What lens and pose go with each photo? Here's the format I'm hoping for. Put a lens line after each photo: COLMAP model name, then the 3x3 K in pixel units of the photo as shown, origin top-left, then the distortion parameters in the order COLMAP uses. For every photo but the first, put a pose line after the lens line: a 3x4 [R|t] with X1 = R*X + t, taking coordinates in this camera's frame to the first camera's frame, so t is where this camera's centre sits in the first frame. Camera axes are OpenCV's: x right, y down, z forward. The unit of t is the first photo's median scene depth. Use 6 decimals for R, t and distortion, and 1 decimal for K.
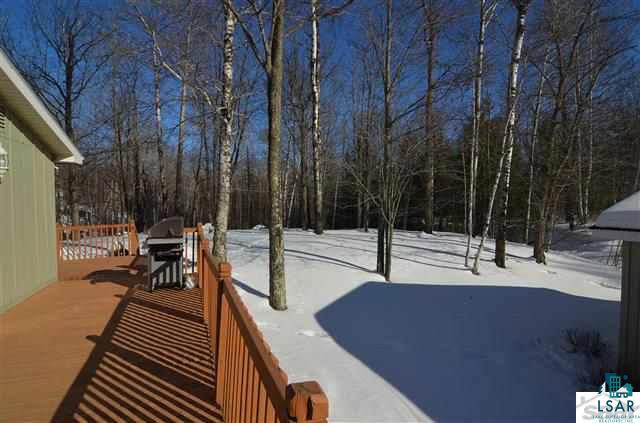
lens RADIAL K [[345.0, 0, 320.0], [0, 345.0, 211.5], [0, 0, 1]] dist [0.002242, 0.000071]
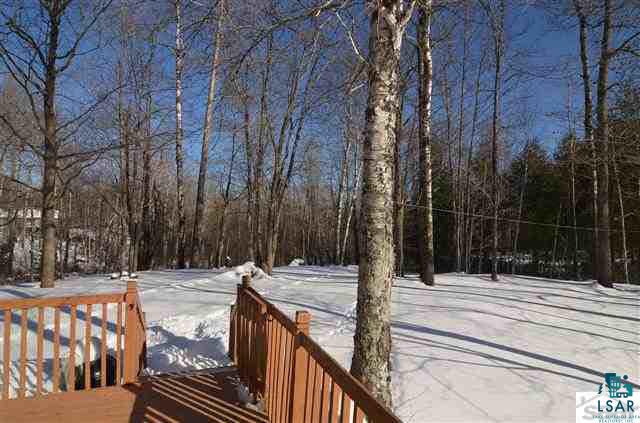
lens RADIAL K [[359.4, 0, 320.0], [0, 359.4, 211.5], [0, 0, 1]] dist [-0.005262, -0.001061]
pose [[0.999382, 0.016331, -0.031126, -0.188741], [-0.018701, 0.996822, -0.077435, -0.012216], [0.029762, 0.077969, 0.996511, 0.350840]]
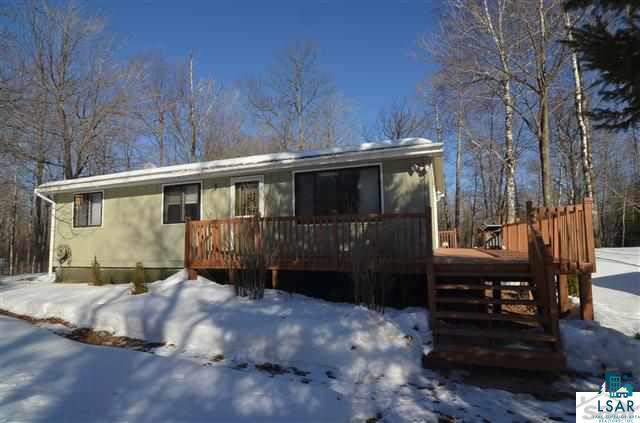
lens RADIAL K [[359.4, 0, 320.0], [0, 359.4, 211.5], [0, 0, 1]] dist [-0.005262, -0.001061]
pose [[0.767668, -0.069593, -0.637058, 0.057485], [-0.002257, 0.993786, -0.111282, 0.079455], [0.640844, 0.086865, 0.762741, -0.474988]]
